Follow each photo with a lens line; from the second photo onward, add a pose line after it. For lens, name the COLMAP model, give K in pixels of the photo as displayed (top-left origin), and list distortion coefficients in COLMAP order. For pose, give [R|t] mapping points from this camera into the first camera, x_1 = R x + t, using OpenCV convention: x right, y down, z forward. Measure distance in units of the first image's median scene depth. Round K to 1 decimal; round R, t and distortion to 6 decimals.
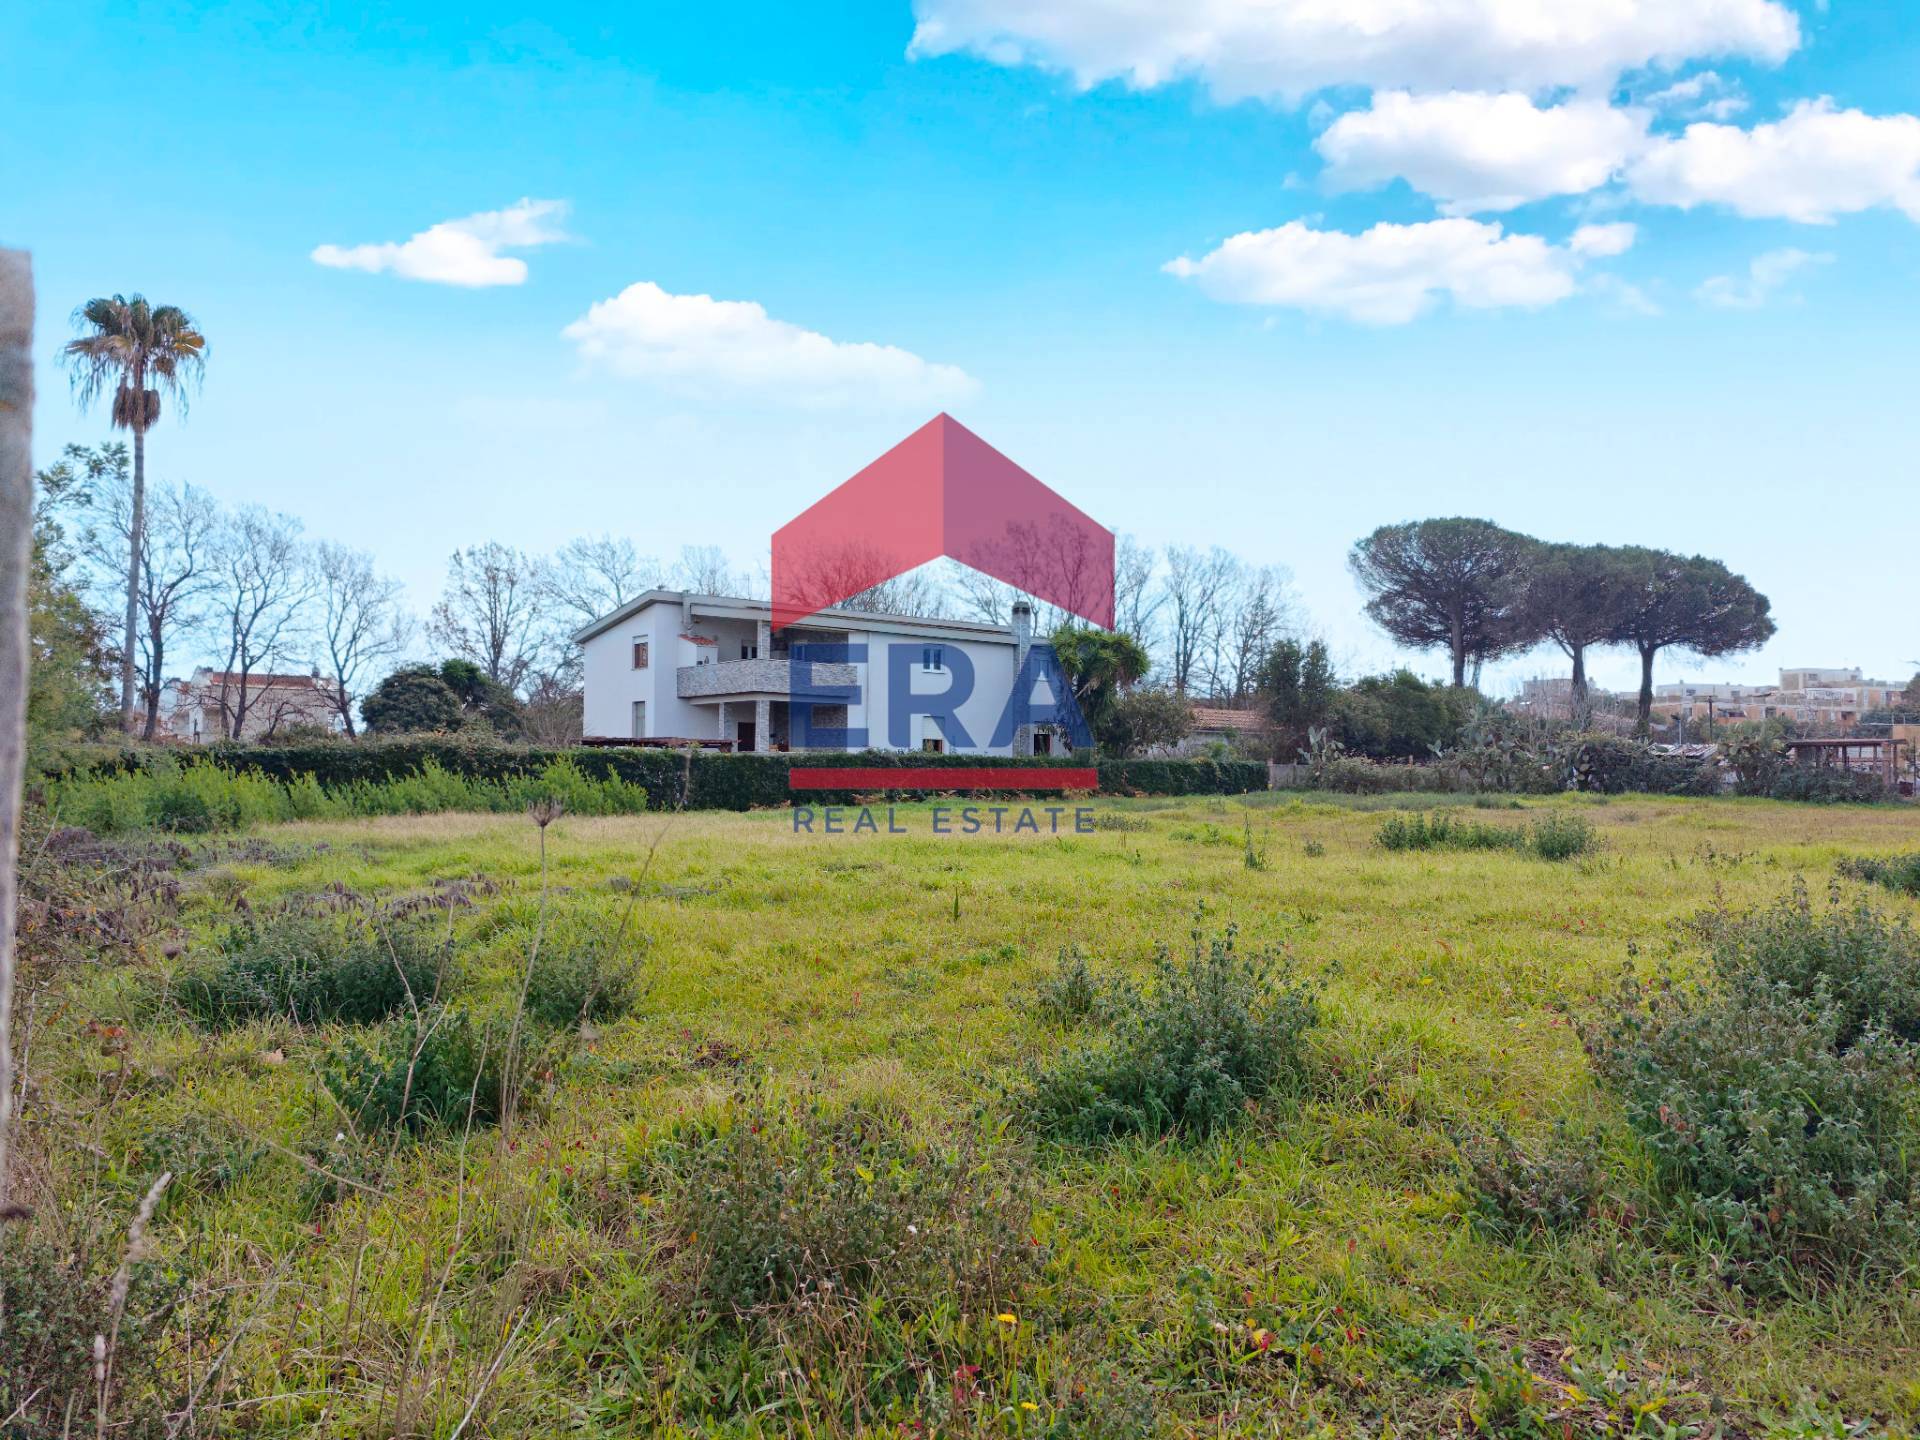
lens RADIAL K [[1354.2, 0, 956.5], [0, 1354.2, 716.0], [0, 0, 1]] dist [0.052222, -0.046242]
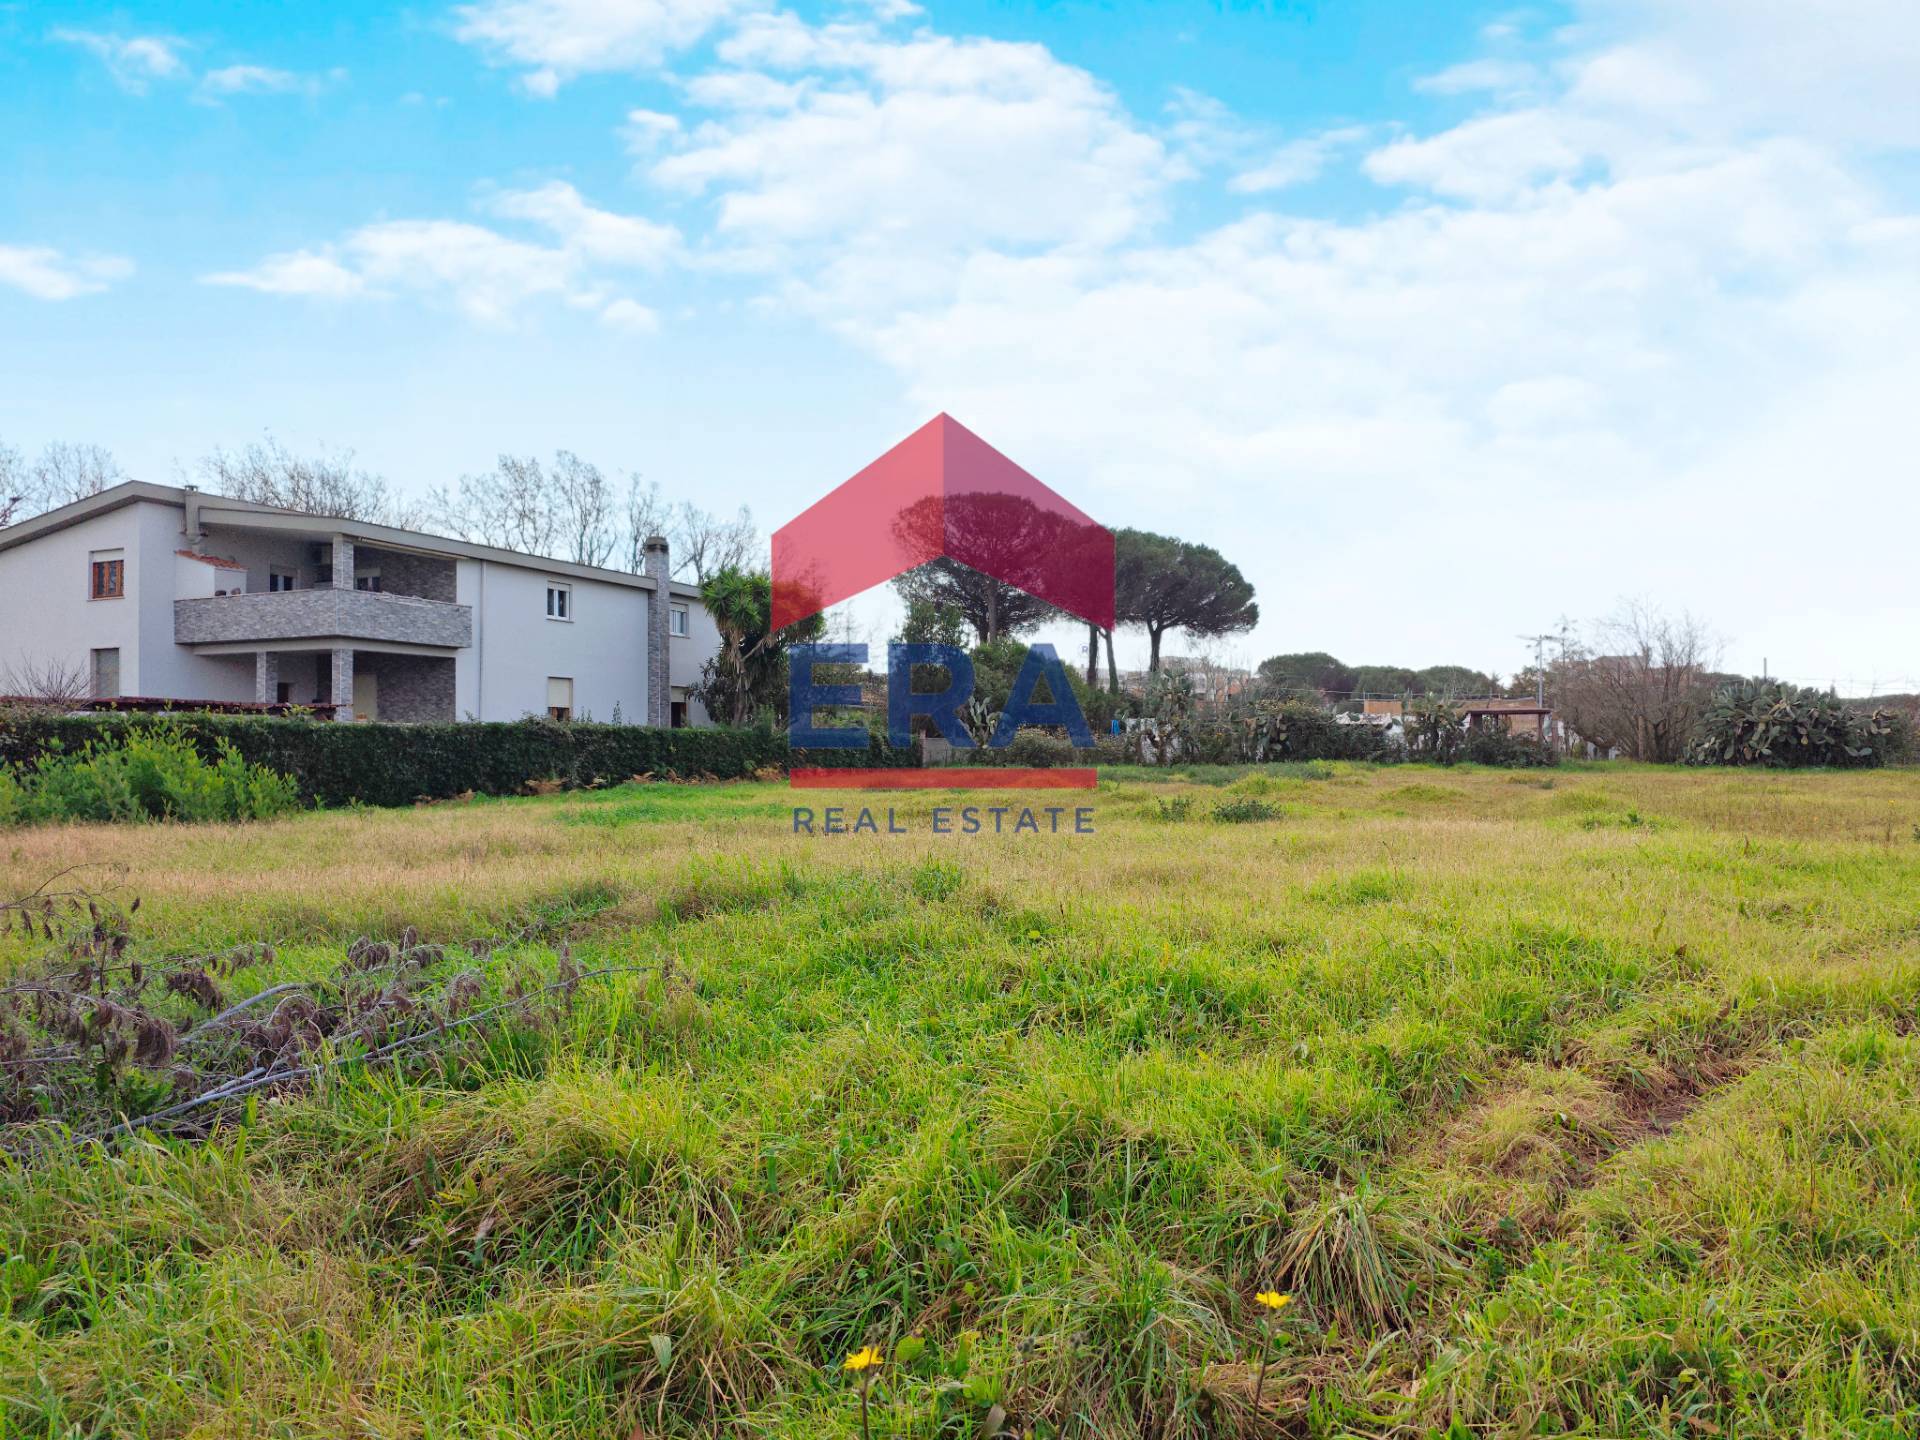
lens RADIAL K [[1320.7, 0, 960.0], [0, 1320.7, 720.0], [0, 0, 1]] dist [0.045440, -0.035359]
pose [[0.880183, 0.000804, 0.474633, -0.175569], [-0.009581, 0.999825, 0.016074, 0.010187], [-0.474537, -0.018696, 0.880037, 0.220927]]
